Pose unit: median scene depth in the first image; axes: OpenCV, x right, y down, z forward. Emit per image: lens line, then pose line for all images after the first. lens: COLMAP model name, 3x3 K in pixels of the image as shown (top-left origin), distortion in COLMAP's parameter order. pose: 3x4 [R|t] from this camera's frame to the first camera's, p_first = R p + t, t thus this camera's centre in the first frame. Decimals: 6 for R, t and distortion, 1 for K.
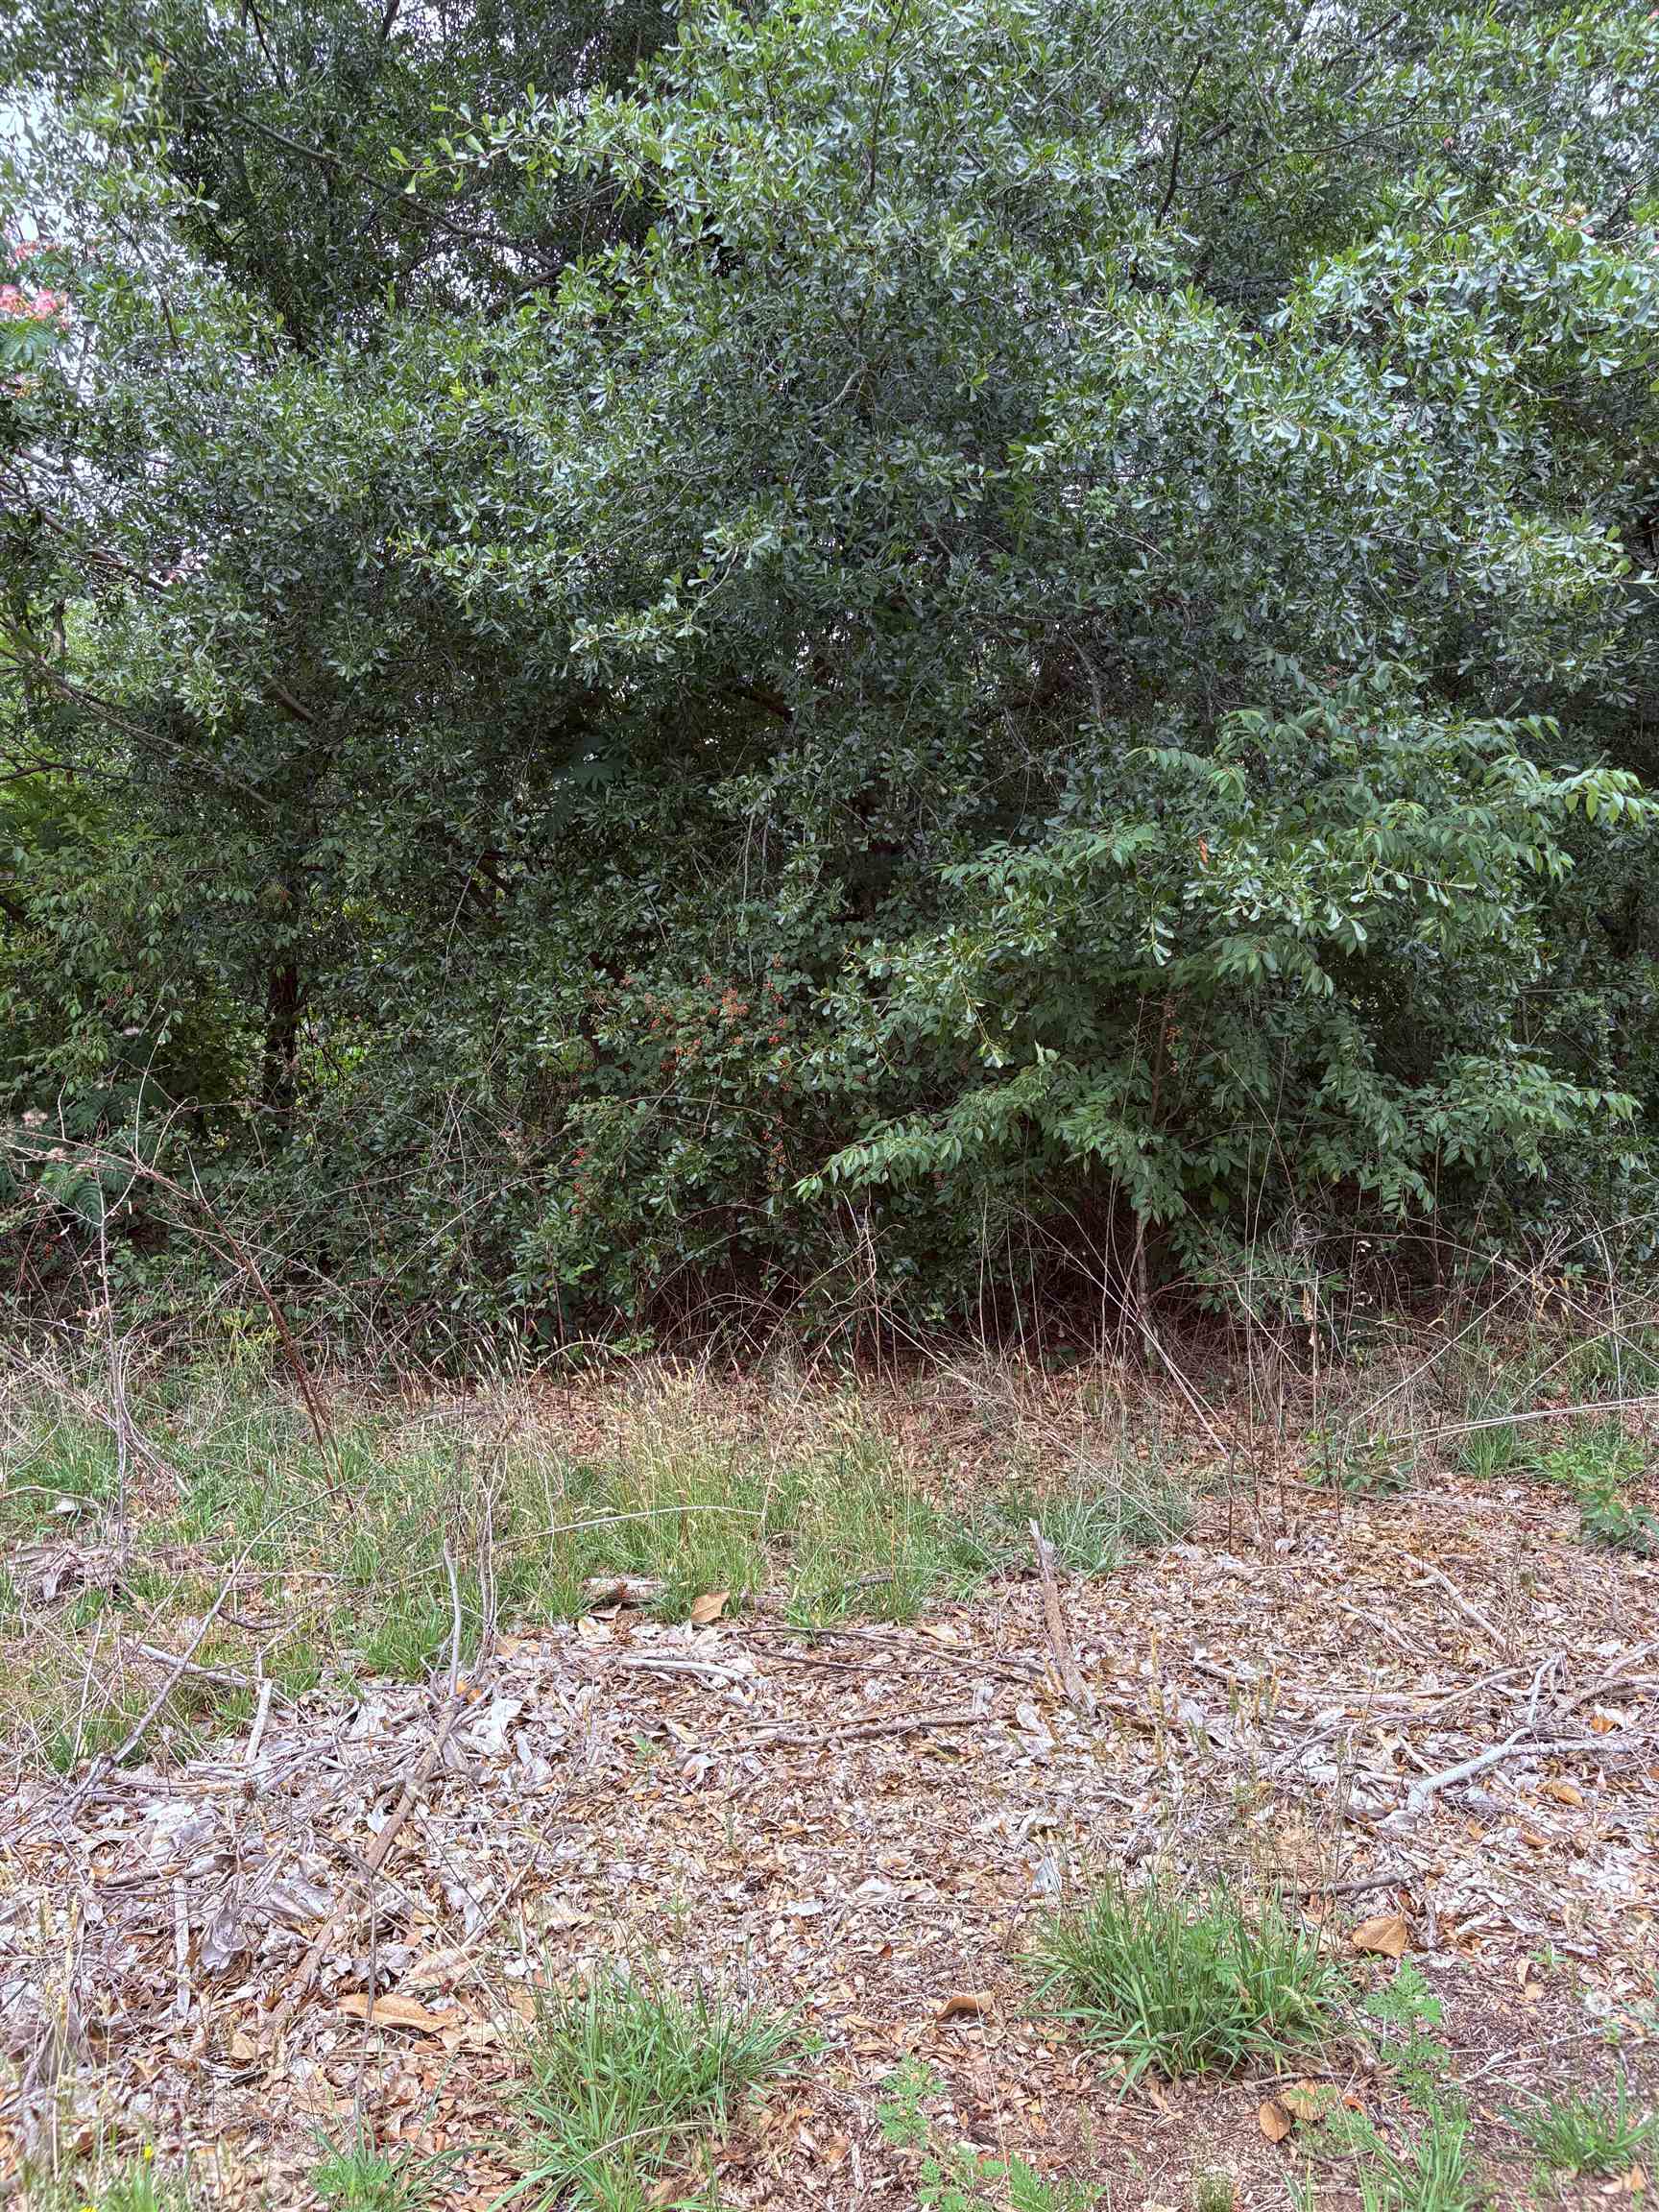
lens RADIAL K [[1675.3, 0, 829.7], [0, 1675.3, 1136.9], [0, 0, 1]] dist [0.080792, 0.000726]
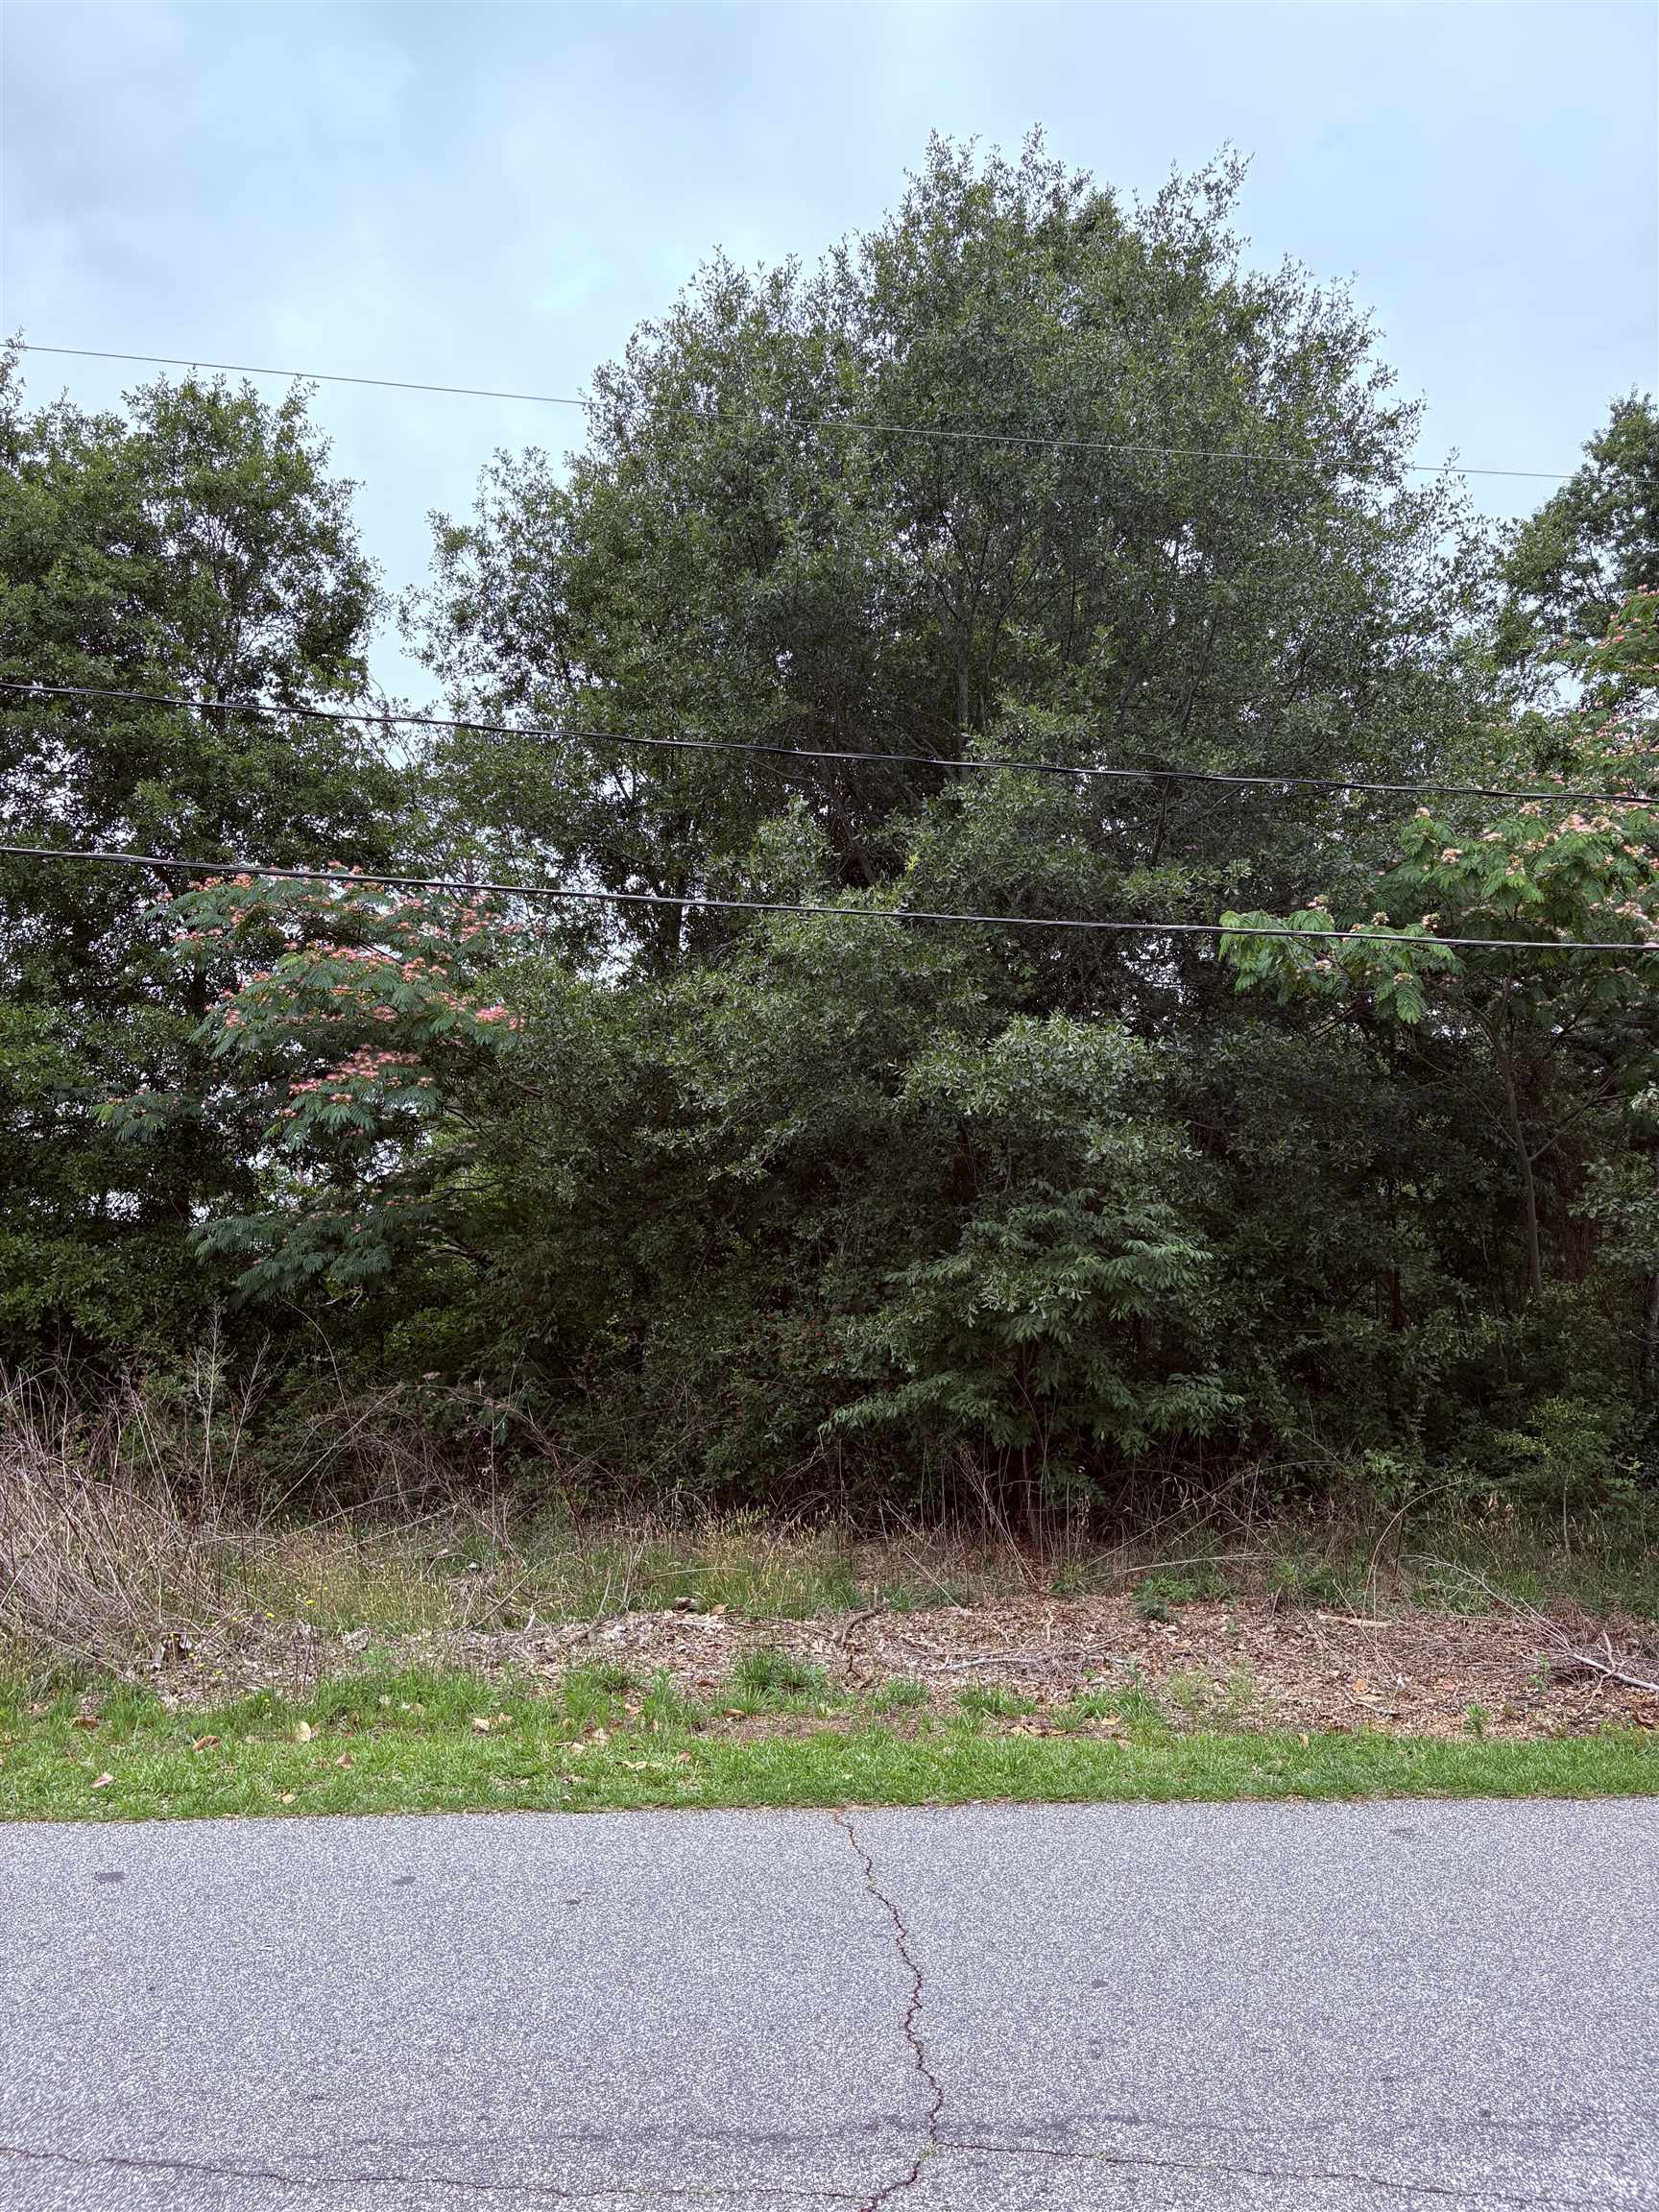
lens RADIAL K [[1620.6, 0, 829.5], [0, 1620.6, 1106.0], [0, 0, 1]] dist [0.002326, 0.000069]
pose [[0.968854, -0.014108, -0.247231, 0.469846], [-0.028804, 0.985179, -0.169095, -0.024514], [0.245952, 0.170949, 0.954088, -0.897732]]
